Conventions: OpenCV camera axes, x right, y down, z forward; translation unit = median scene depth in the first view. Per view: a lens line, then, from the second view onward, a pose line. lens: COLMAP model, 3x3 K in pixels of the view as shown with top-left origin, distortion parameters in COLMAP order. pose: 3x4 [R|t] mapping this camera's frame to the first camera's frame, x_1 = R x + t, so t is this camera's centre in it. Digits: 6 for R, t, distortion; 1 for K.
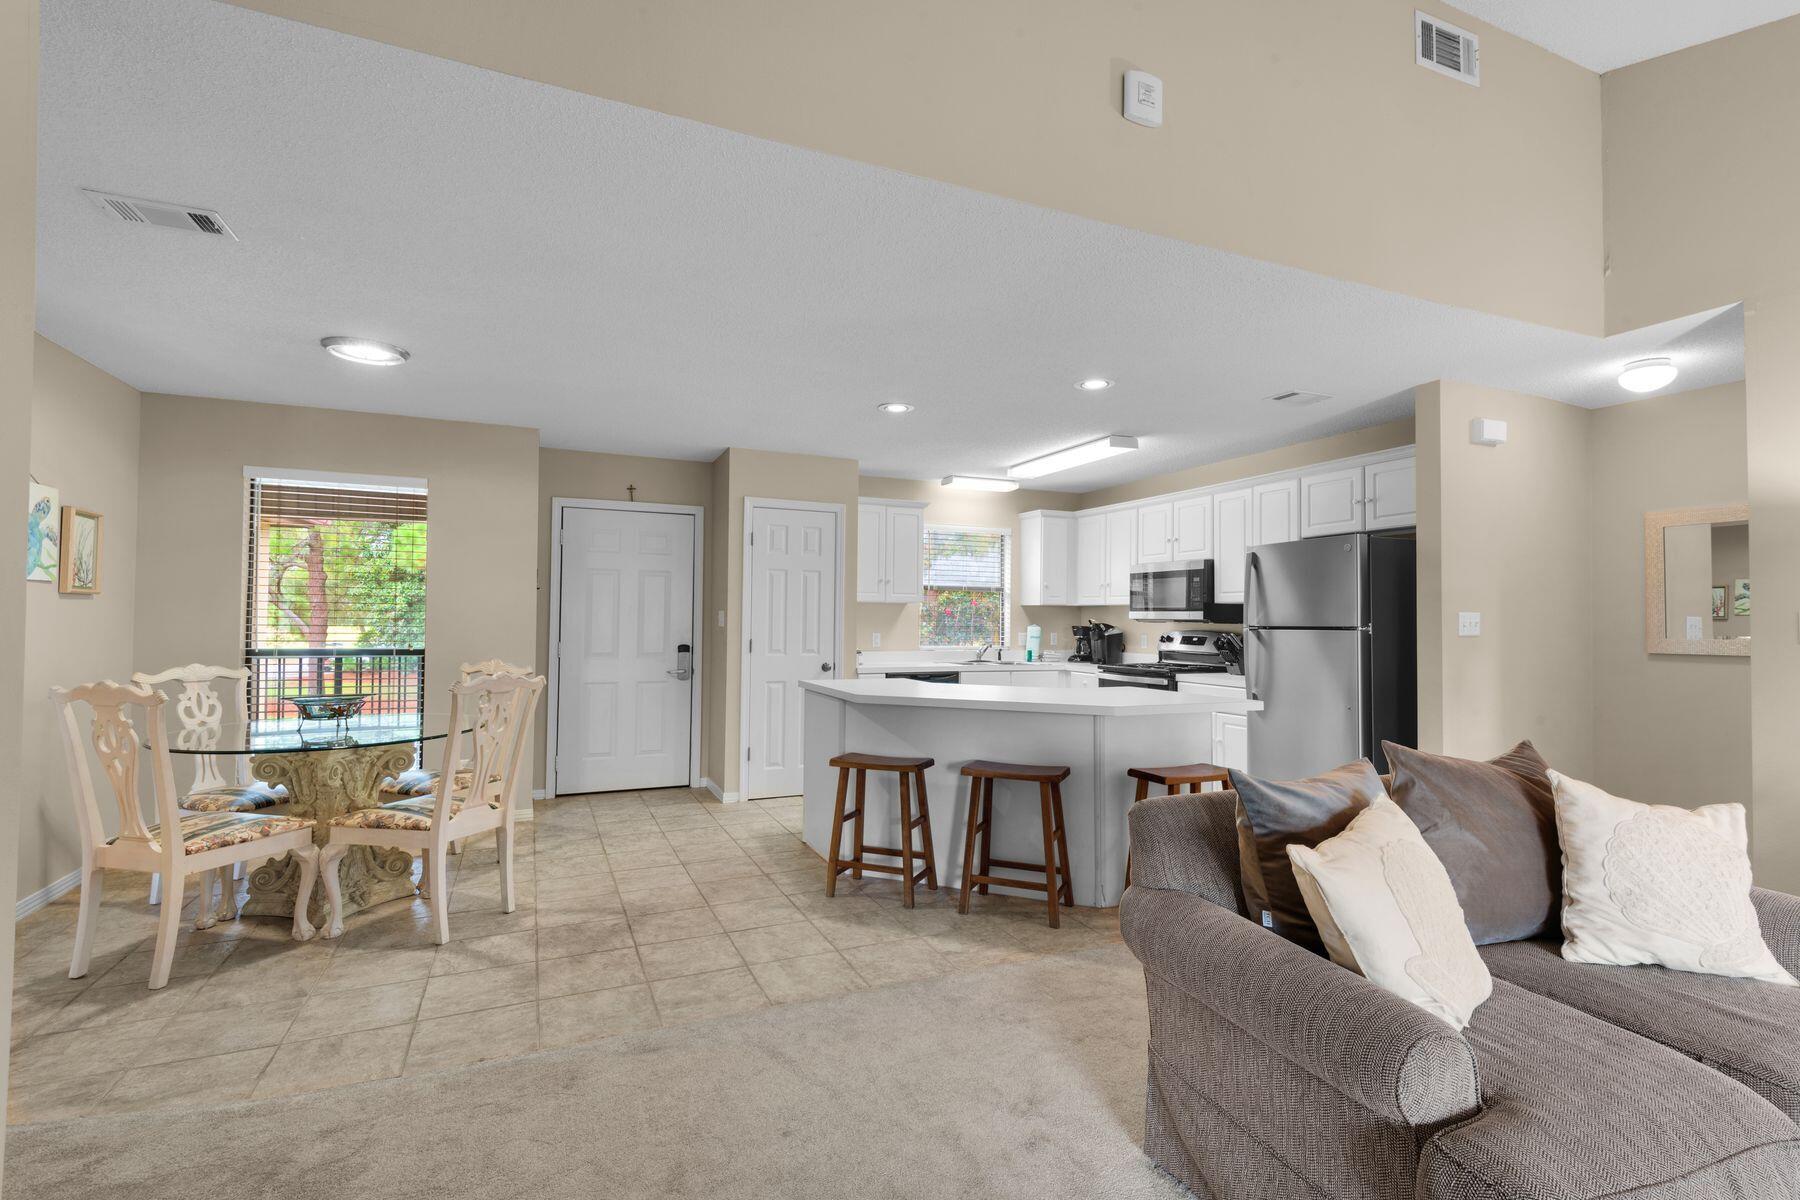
lens RADIAL K [[807.9, 0, 903.9], [0, 807.9, 601.4], [0, 0, 1]] dist [0.033146, -0.018312]
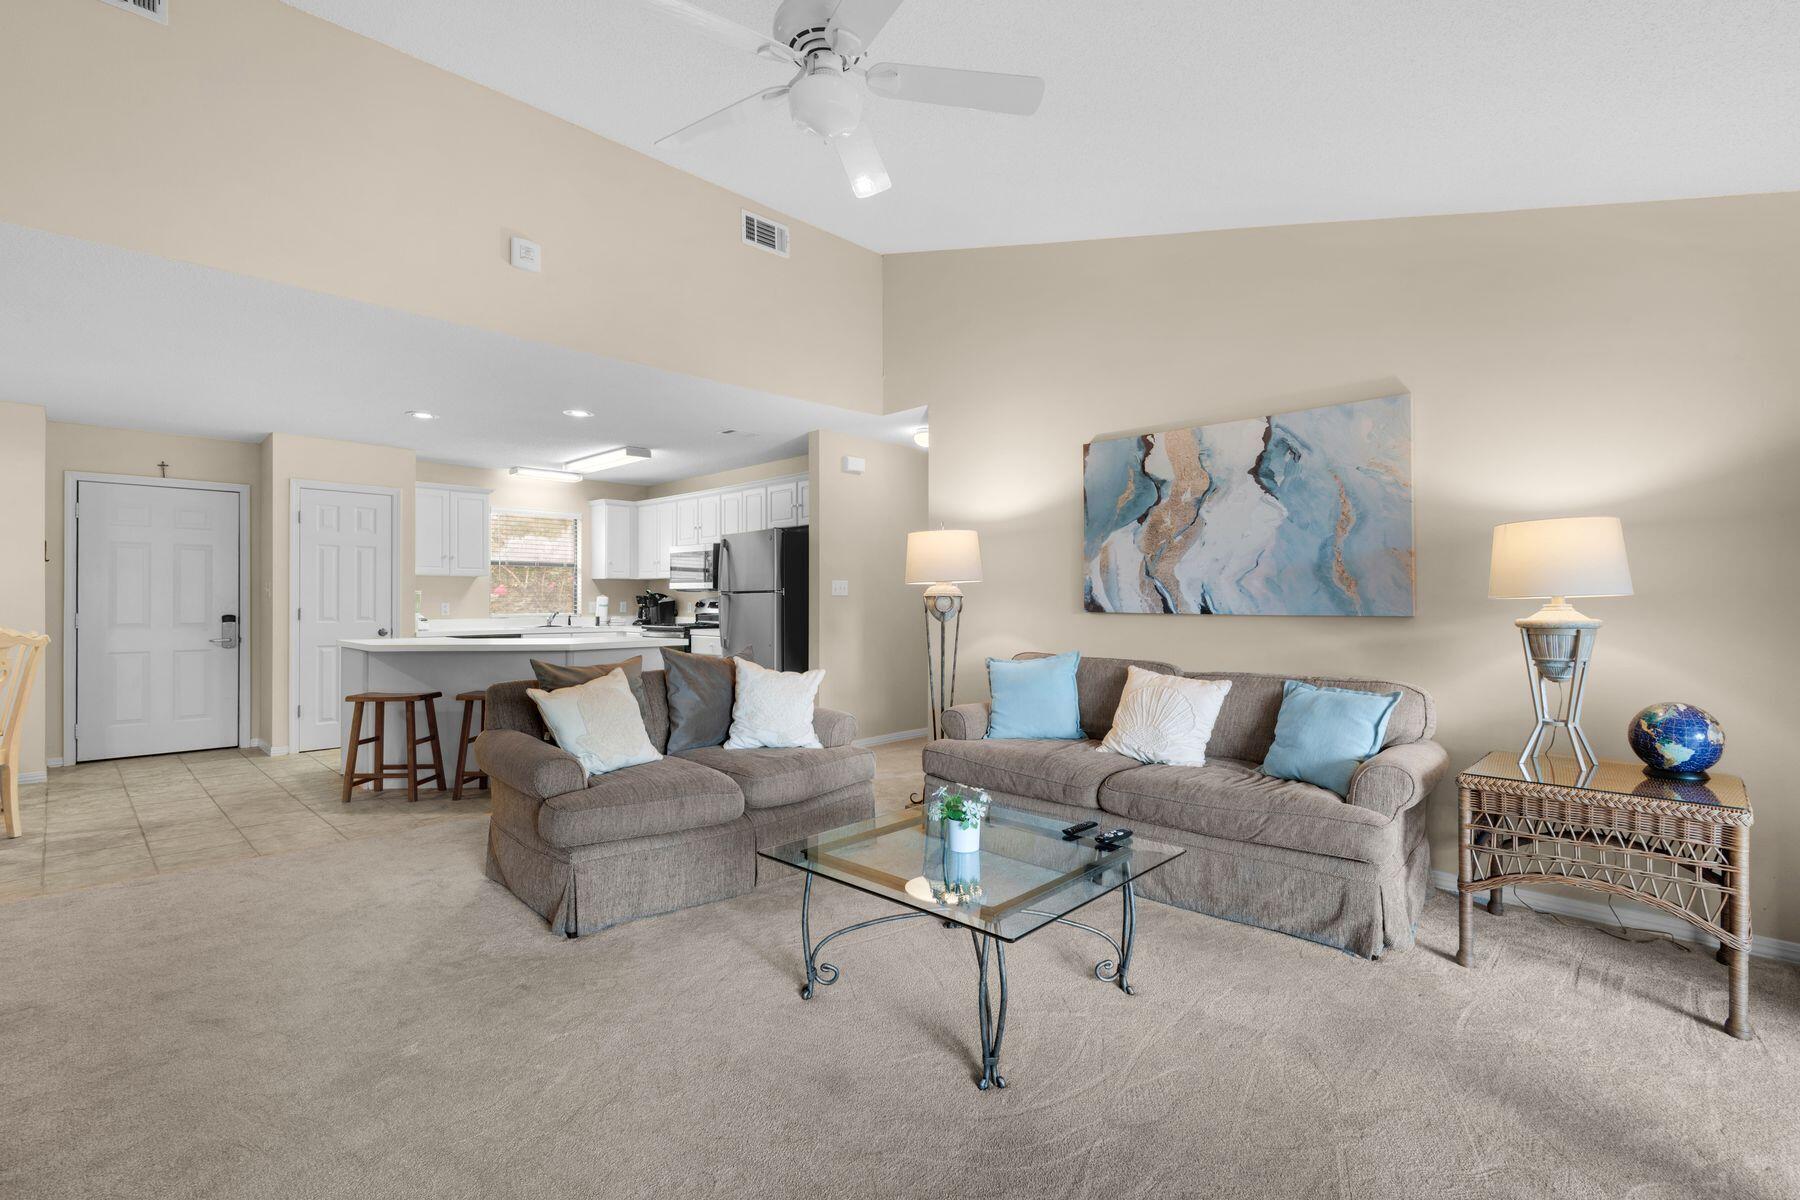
lens RADIAL K [[807.9, 0, 903.9], [0, 807.9, 601.4], [0, 0, 1]] dist [0.033146, -0.018312]
pose [[0.932418, -0.010083, 0.361240, 0.177891], [0.000939, 0.999675, 0.025480, 0.009985], [-0.361380, -0.023419, 0.932125, -0.343971]]
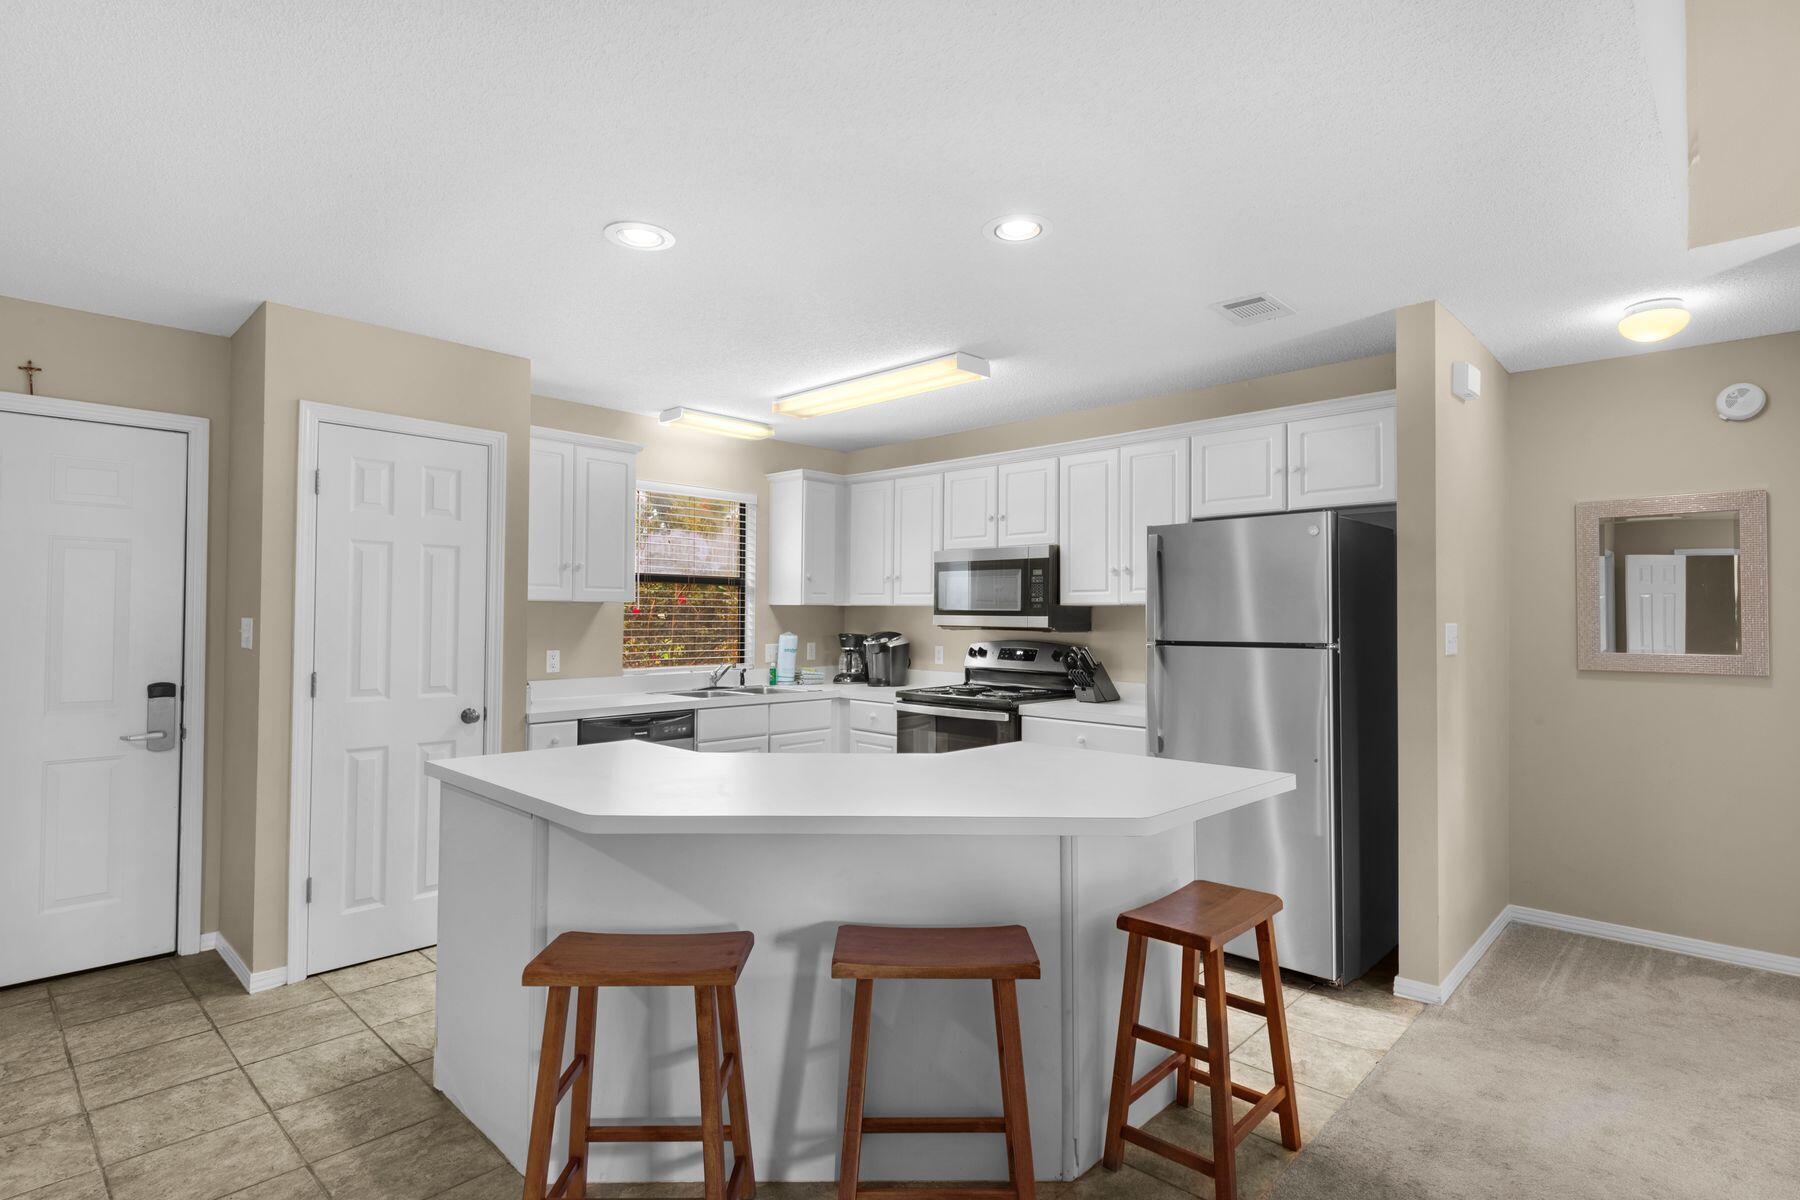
lens RADIAL K [[868.4, 0, 880.2], [0, 868.4, 600.2], [0, 0, 1]] dist [0.033101, -0.022027]
pose [[0.927016, 0.003314, 0.375008, -0.061221], [-0.006508, 0.999953, 0.007253, -0.006835], [-0.374966, -0.009164, 0.926993, 0.330251]]
